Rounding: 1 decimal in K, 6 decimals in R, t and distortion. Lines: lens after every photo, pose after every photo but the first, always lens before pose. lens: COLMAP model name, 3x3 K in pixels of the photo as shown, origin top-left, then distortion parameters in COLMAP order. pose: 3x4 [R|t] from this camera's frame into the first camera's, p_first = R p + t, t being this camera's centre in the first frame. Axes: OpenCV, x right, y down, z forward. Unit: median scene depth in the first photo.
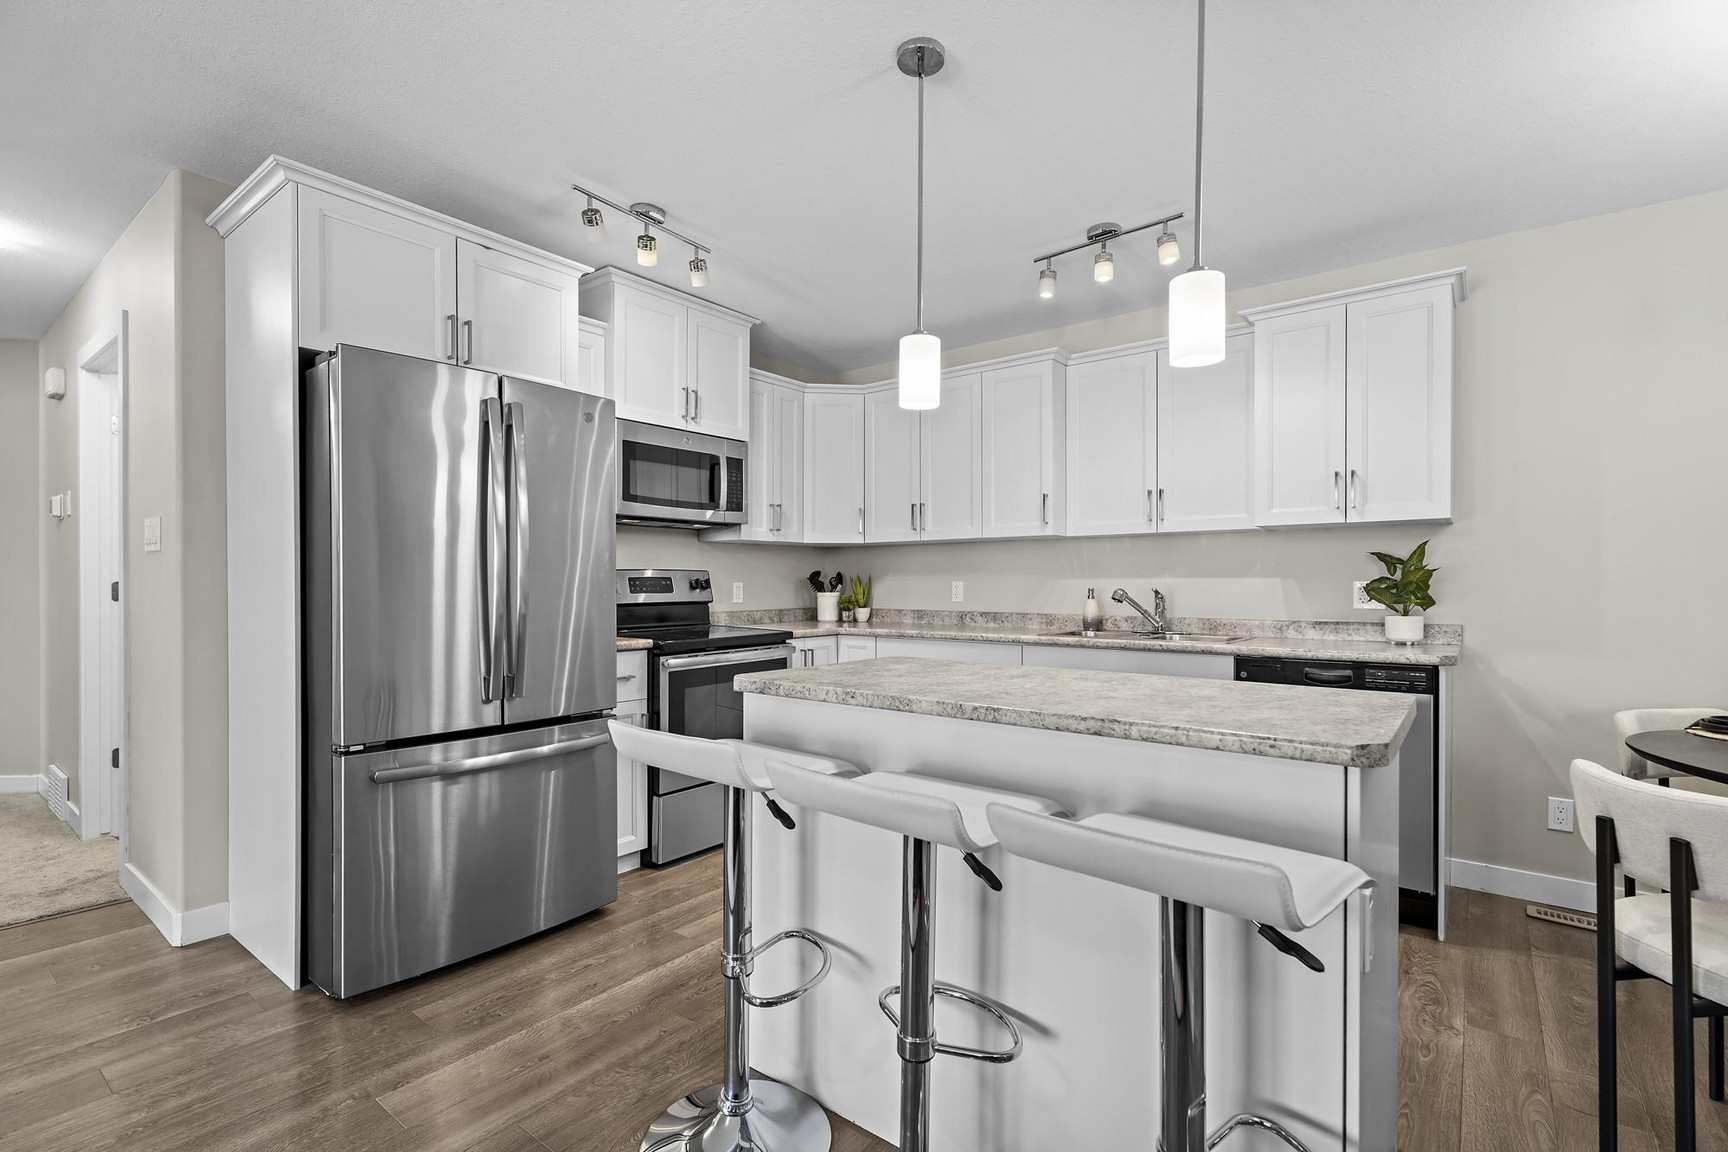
lens RADIAL K [[800.5, 0, 869.0], [0, 800.5, 583.6], [0, 0, 1]] dist [0.002713, -0.000130]
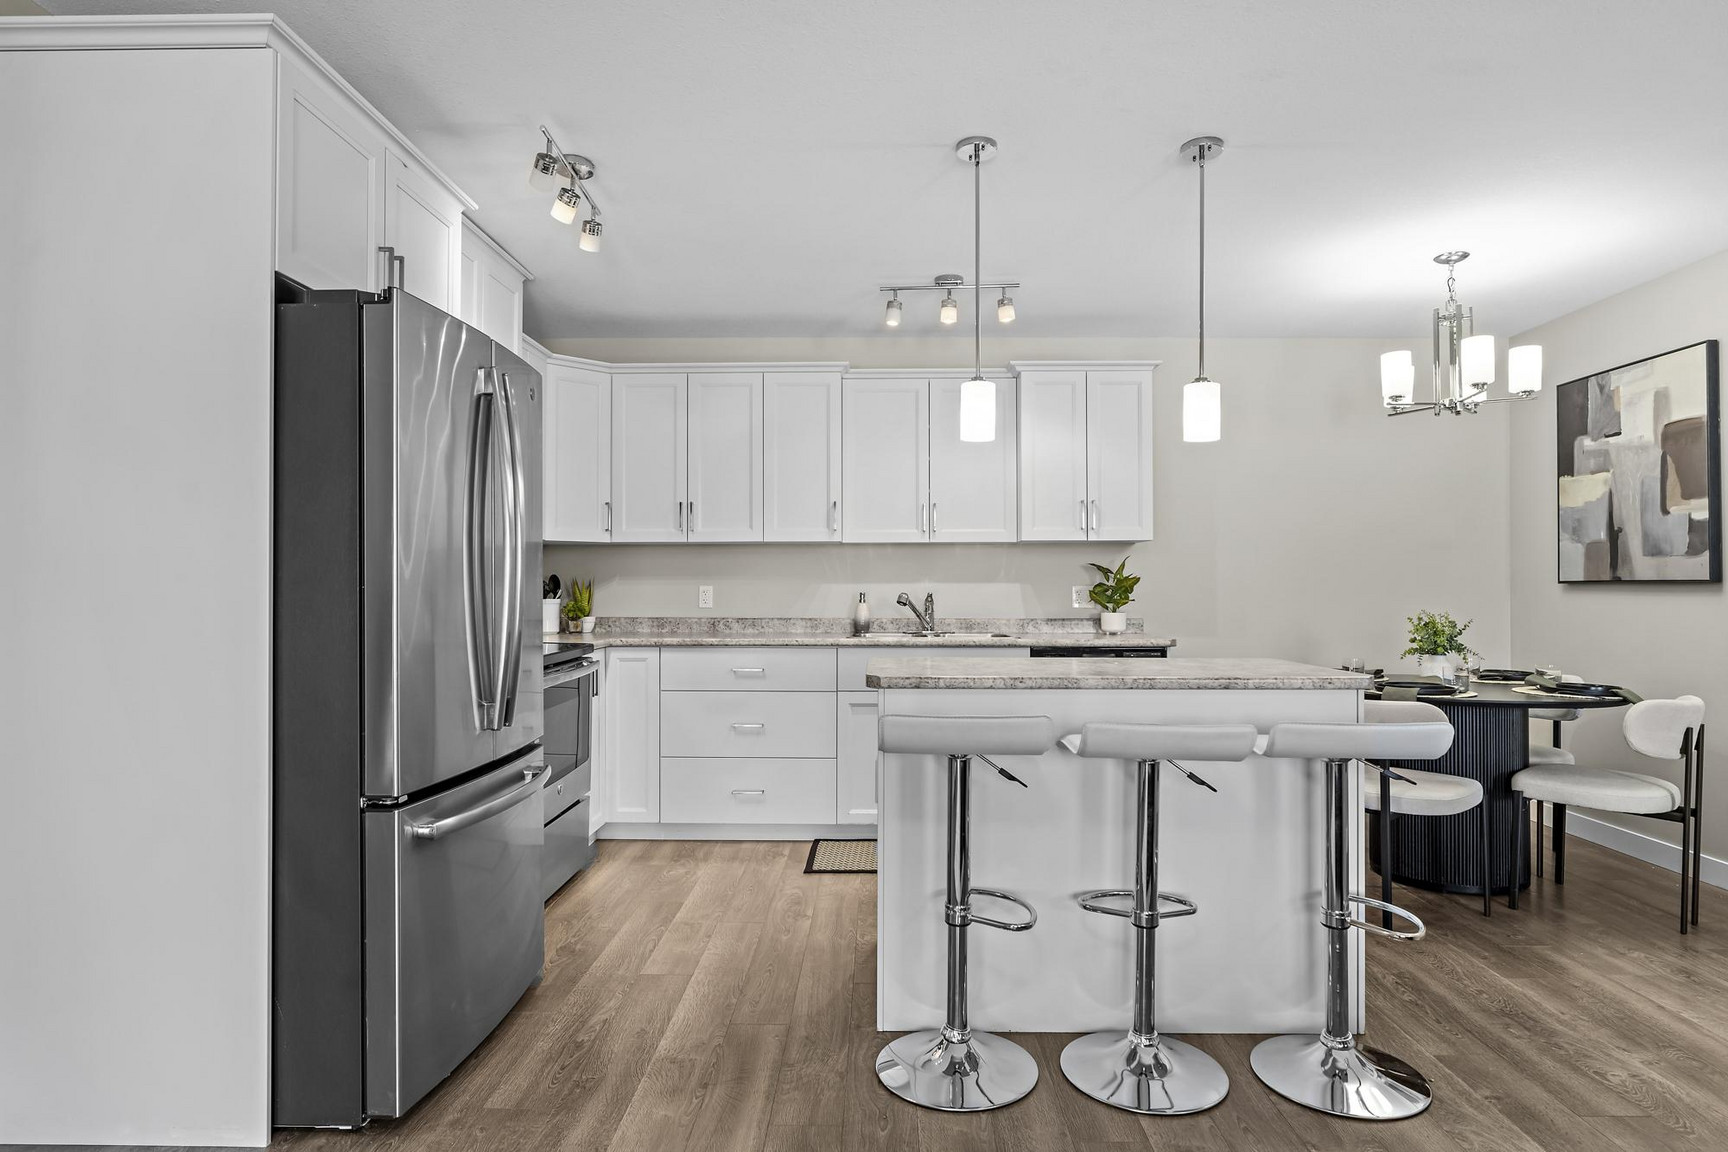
lens RADIAL K [[974.5, 0, 864.0], [0, 974.5, 576.0], [0, 0, 1]] dist [-0.003972, 0.000384]
pose [[0.798334, 0.005444, 0.602190, -0.564274], [0.000984, 0.999946, -0.010345, -0.003046], [-0.602214, 0.008851, 0.798286, -0.028012]]
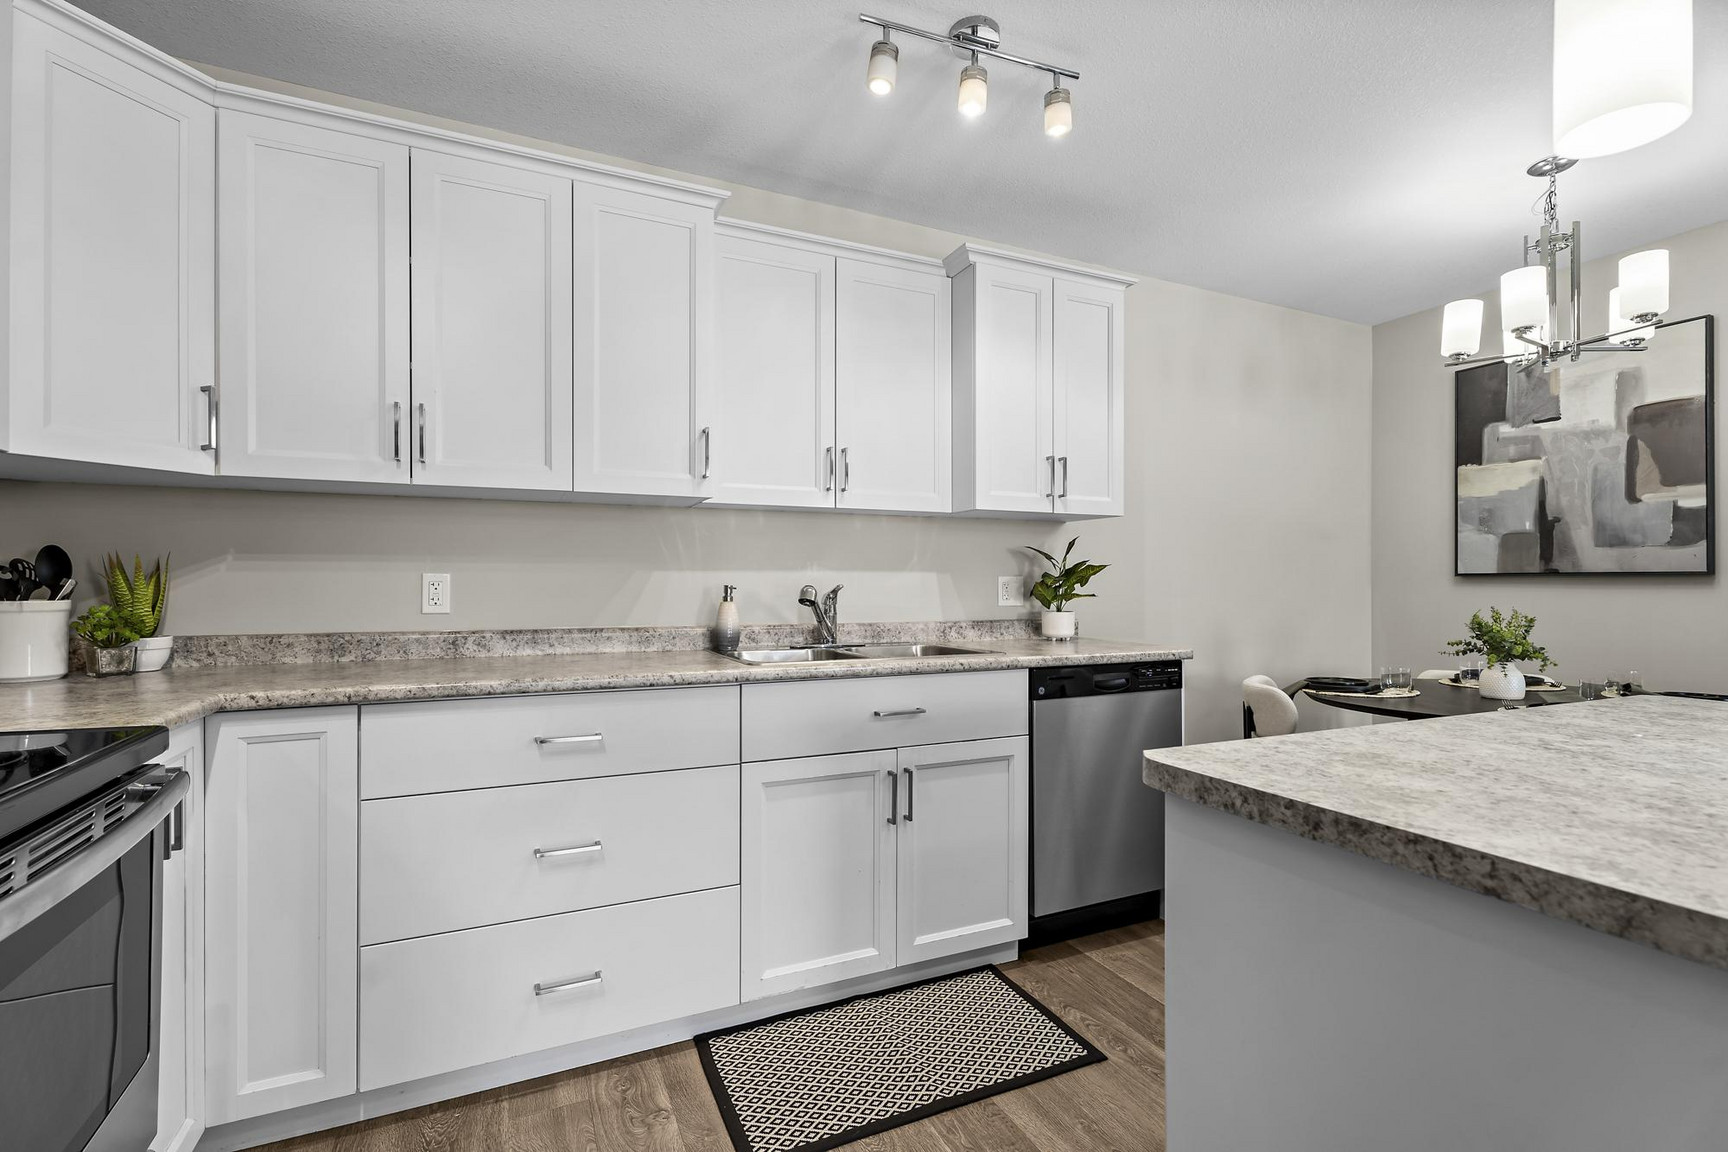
lens RADIAL K [[782.0, 0, 870.6], [0, 782.0, 583.3], [0, 0, 1]] dist [0.004252, -0.000103]
pose [[0.447982, -0.000720, 0.894043, -0.278029], [-0.001300, 0.999998, 0.001457, 0.003417], [-0.894042, -0.001815, 0.447980, 0.698511]]
